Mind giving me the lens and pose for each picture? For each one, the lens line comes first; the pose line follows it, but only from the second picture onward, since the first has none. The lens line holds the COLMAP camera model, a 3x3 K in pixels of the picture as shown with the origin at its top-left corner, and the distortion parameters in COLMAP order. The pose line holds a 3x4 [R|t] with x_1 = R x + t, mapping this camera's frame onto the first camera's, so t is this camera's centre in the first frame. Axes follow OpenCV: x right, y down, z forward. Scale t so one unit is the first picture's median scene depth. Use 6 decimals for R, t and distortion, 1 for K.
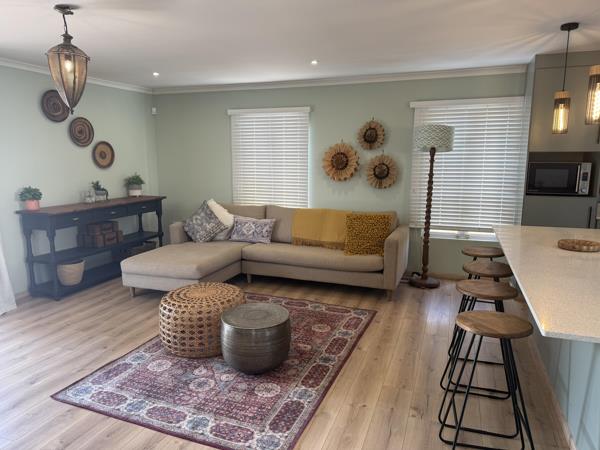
lens RADIAL K [[416.7, 0, 302.6], [0, 416.7, 228.2], [0, 0, 1]] dist [0.061728, -0.074214]
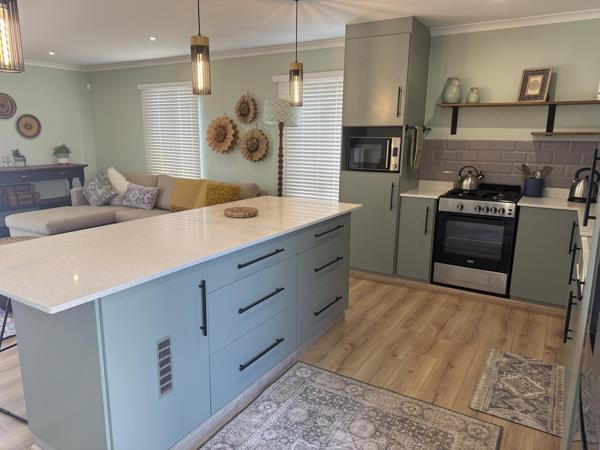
lens RADIAL K [[416.7, 0, 300.6], [0, 416.7, 227.5], [0, 0, 1]] dist [0.061728, -0.074214]
pose [[0.981330, 0.052728, -0.184964, 0.503779], [-0.043636, 0.997647, 0.052890, 0.007991], [0.187318, -0.043831, 0.981321, 0.000114]]
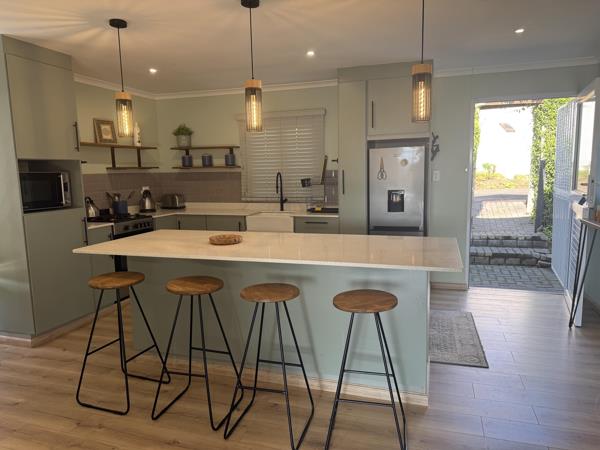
lens RADIAL K [[416.7, 0, 304.3], [0, 416.7, 227.6], [0, 0, 1]] dist [0.061728, -0.074214]
pose [[-0.036466, -0.133527, 0.990374, -0.218063], [0.186331, 0.972745, 0.138011, -0.051631], [-0.981810, 0.189570, -0.010592, 0.401890]]
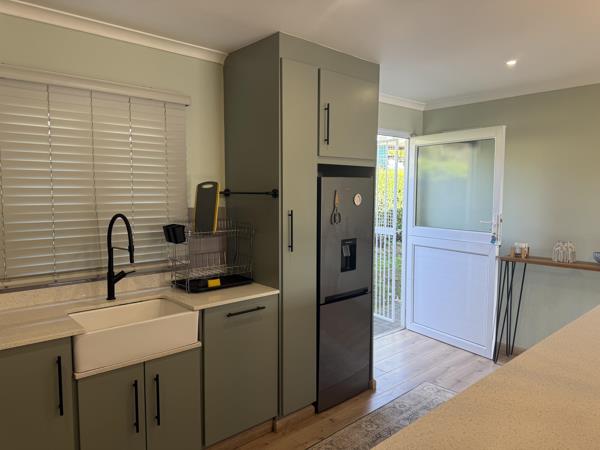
lens RADIAL K [[416.7, 0, 296.8], [0, 416.7, 224.4], [0, 0, 1]] dist [0.061728, -0.074214]
pose [[-0.881331, -0.038806, 0.470903, 0.404400], [0.078377, 0.970808, 0.226692, -0.128262], [-0.465953, 0.236699, -0.852562, 0.713747]]
